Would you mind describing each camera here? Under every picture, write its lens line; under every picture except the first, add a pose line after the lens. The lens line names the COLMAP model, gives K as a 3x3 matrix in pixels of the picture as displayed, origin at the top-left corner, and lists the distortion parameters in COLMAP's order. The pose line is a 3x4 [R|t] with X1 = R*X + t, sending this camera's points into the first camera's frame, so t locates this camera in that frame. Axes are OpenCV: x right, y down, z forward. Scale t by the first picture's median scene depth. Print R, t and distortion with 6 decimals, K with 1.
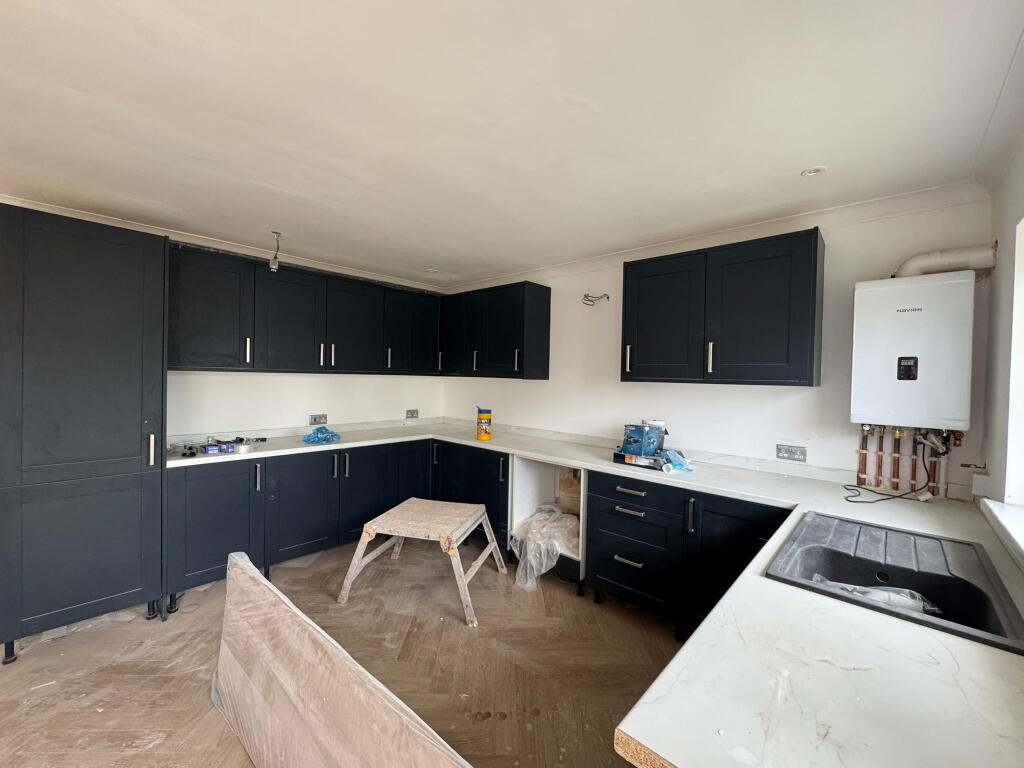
lens RADIAL K [[408.2, 0, 512.0], [0, 408.2, 384.0], [0, 0, 1]] dist [-0.000998, -0.000122]
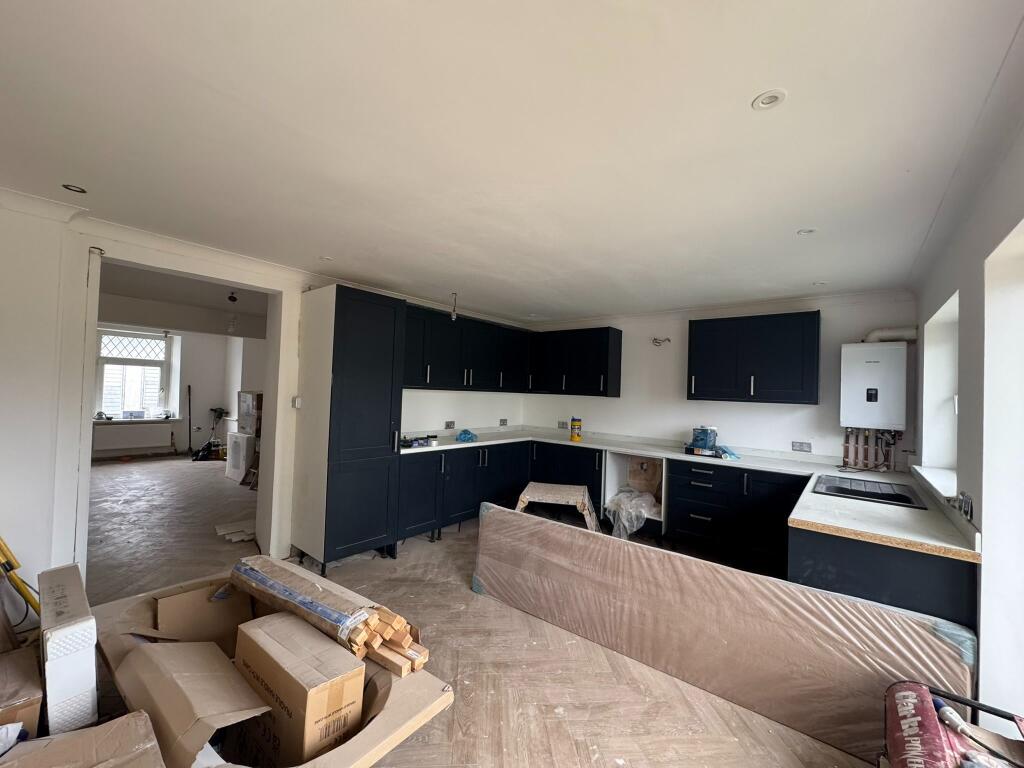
lens RADIAL K [[408.2, 0, 512.0], [0, 408.2, 384.0], [0, 0, 1]] dist [-0.000998, -0.000122]
pose [[0.998246, 0.015112, 0.057245, -0.487098], [-0.013037, 0.999250, -0.036458, -0.001009], [-0.057753, 0.035648, 0.997694, -0.476804]]
